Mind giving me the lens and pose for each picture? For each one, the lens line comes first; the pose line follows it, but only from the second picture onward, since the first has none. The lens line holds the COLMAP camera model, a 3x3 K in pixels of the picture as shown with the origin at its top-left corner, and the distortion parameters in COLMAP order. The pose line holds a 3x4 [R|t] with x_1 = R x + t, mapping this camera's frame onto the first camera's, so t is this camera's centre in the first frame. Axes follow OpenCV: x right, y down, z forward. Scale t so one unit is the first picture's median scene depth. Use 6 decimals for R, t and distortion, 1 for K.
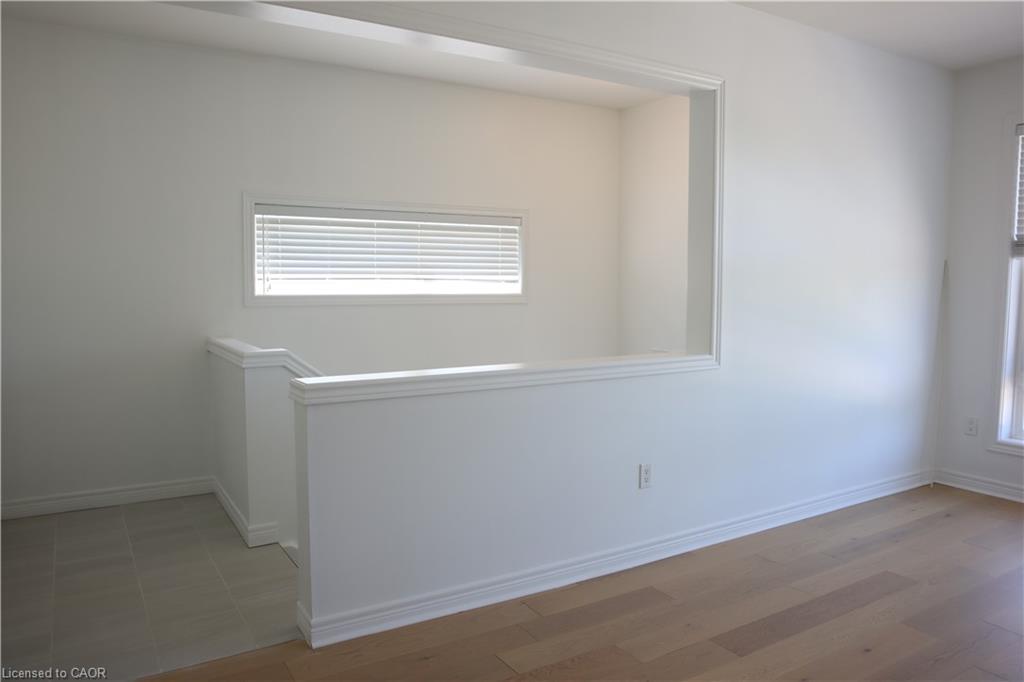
lens RADIAL K [[732.7, 0, 512.0], [0, 732.7, 341.0], [0, 0, 1]] dist [-0.119253, 0.082250]
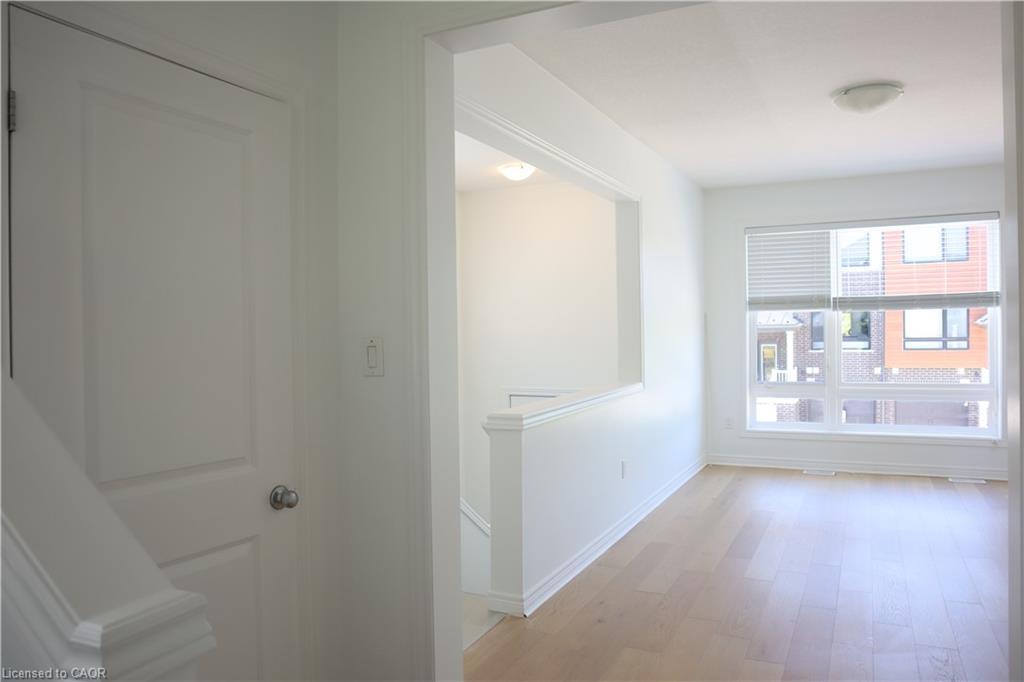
lens RADIAL K [[732.7, 0, 512.0], [0, 732.7, 341.0], [0, 0, 1]] dist [-0.119253, 0.082250]
pose [[0.846967, -0.028941, 0.530858, -0.711966], [0.067516, 0.996288, -0.053404, -0.002043], [-0.527341, 0.081073, 0.845777, -0.100349]]
